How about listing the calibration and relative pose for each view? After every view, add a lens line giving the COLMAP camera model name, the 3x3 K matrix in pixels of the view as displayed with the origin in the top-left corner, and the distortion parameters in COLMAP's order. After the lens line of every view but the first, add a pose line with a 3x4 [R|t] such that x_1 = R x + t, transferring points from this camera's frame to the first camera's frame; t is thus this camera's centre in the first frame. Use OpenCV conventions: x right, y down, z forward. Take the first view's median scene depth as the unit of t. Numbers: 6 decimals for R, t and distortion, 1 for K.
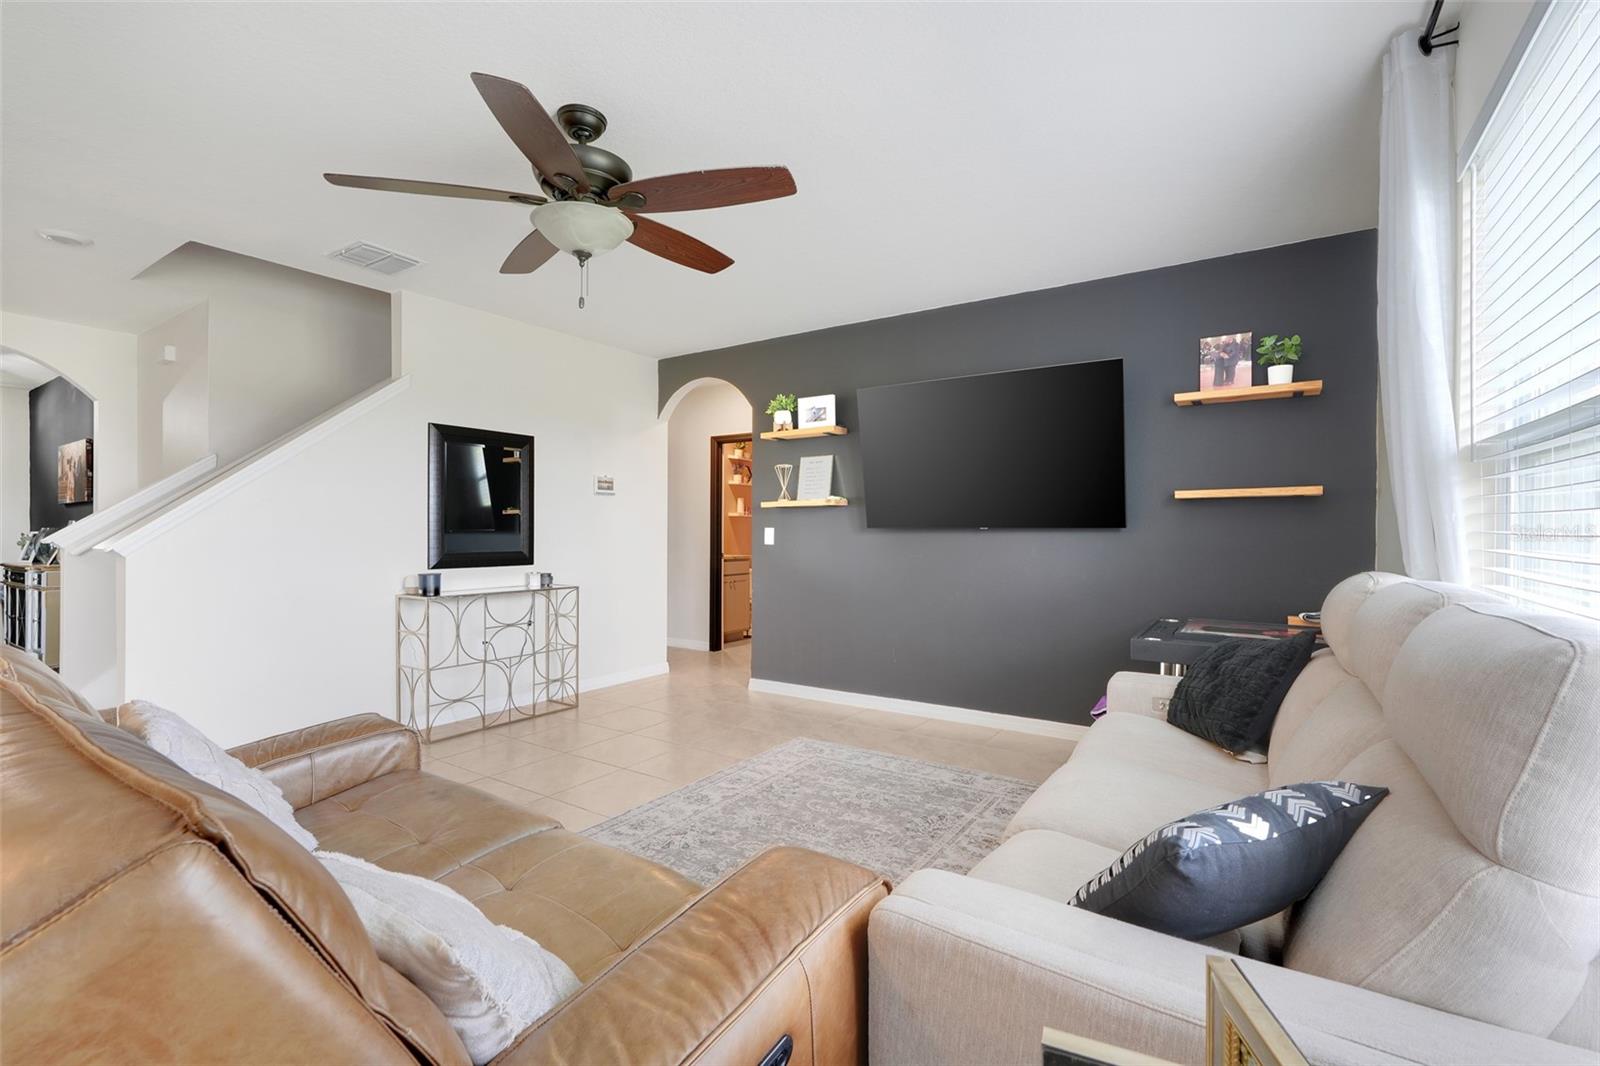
lens RADIAL K [[707.2, 0, 792.5], [0, 707.2, 524.5], [0, 0, 1]] dist [-0.008044, 0.005248]
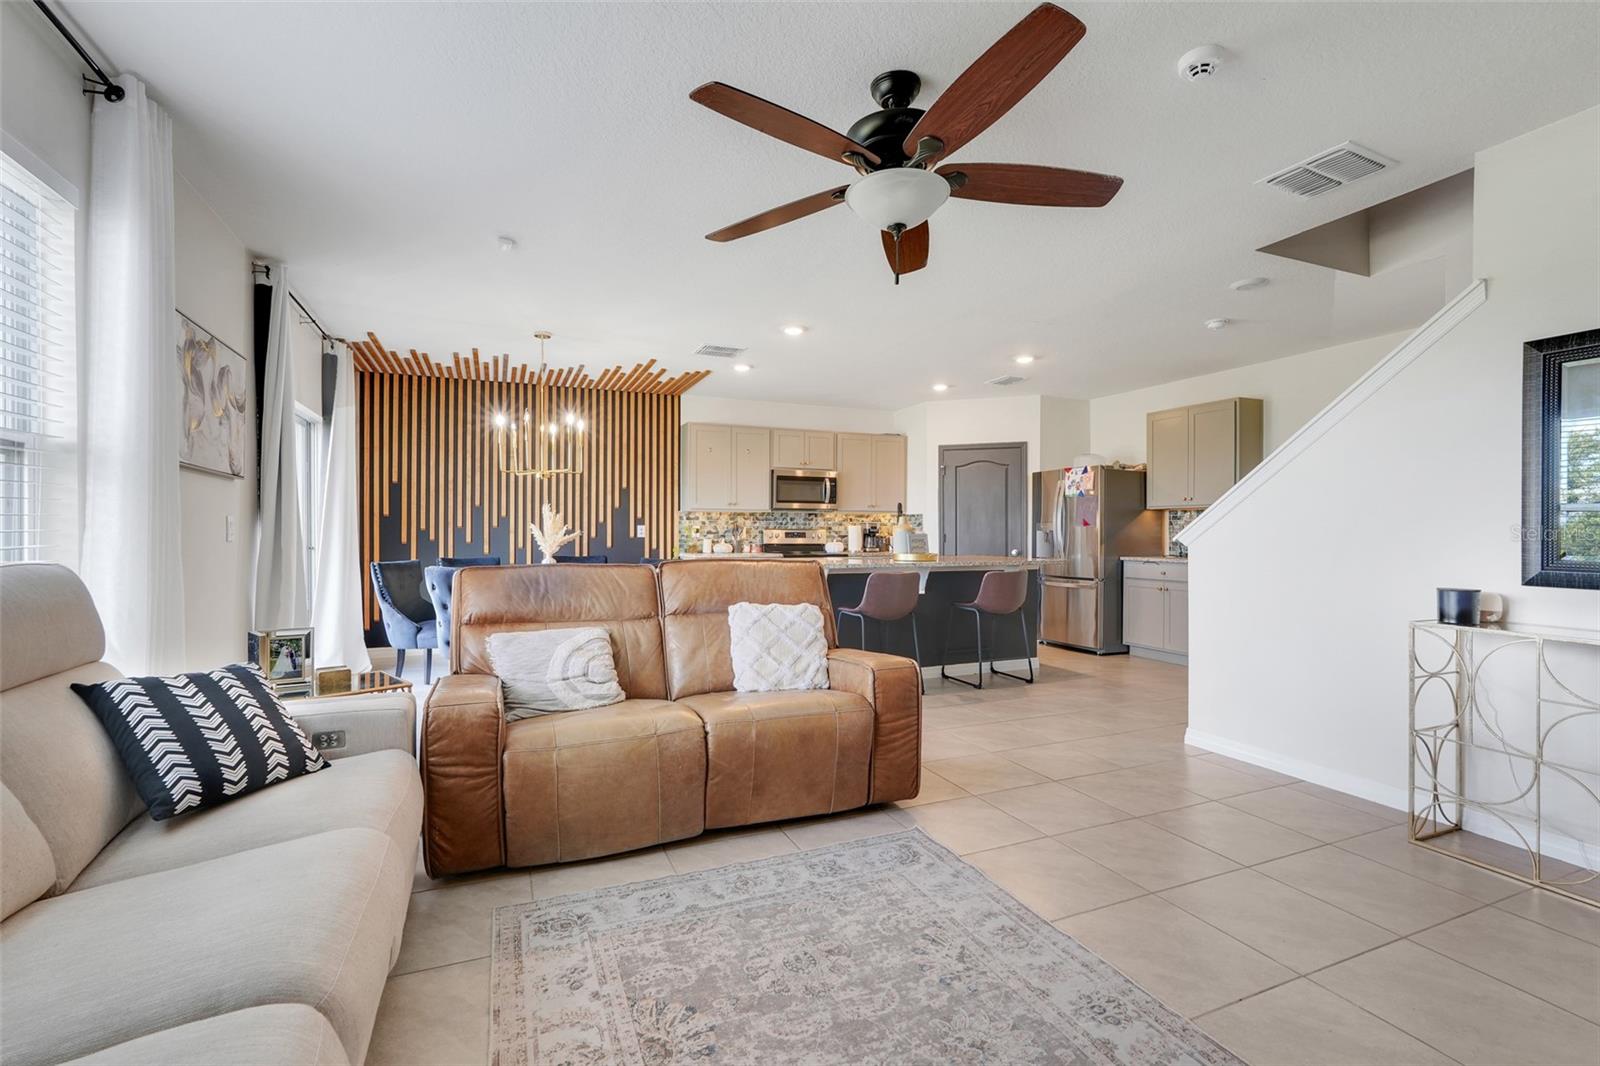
lens RADIAL K [[707.2, 0, 792.2], [0, 707.2, 534.8], [0, 0, 1]] dist [-0.008044, 0.005248]
pose [[-0.545466, 0.000268, -0.838133, 0.366423], [0.004824, 0.999984, -0.002820, 0.020556], [0.838119, -0.005581, -0.545459, 0.895648]]
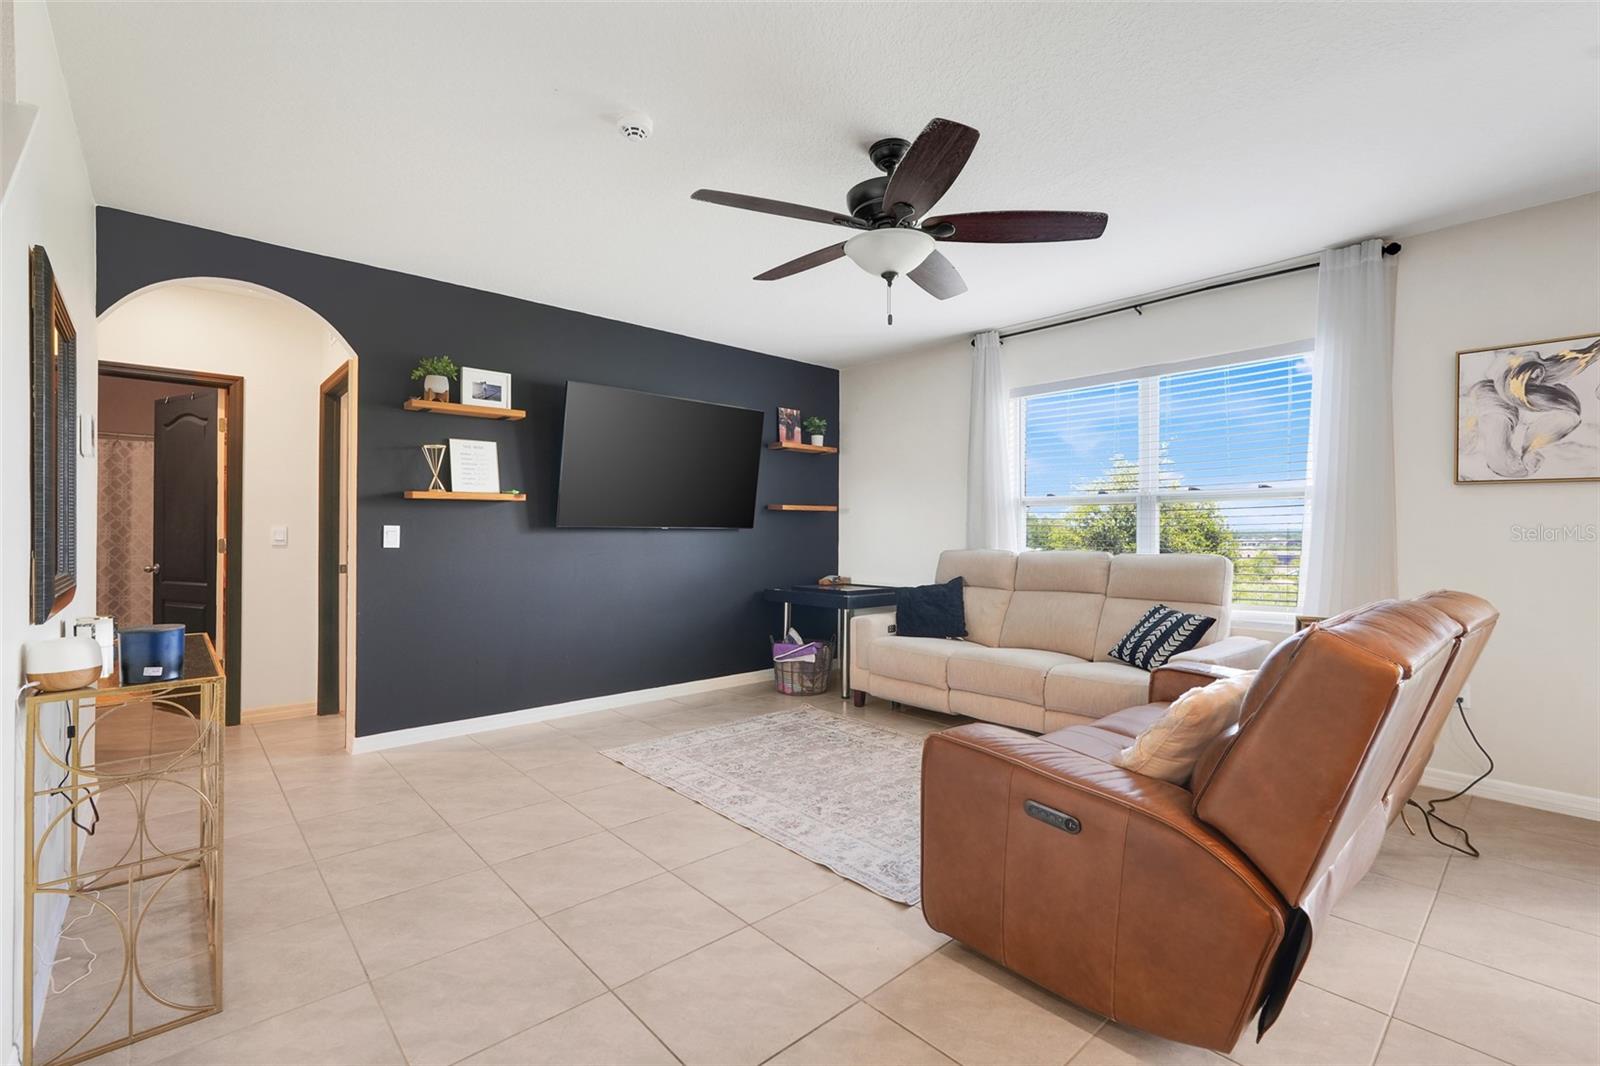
lens RADIAL K [[707.2, 0, 791.4], [0, 707.2, 533.6], [0, 0, 1]] dist [-0.008044, 0.005248]
pose [[0.246171, -0.000642, 0.969226, -0.882125], [-0.010909, 0.999935, 0.003433, 0.008203], [-0.969165, -0.011418, 0.246148, 0.563034]]
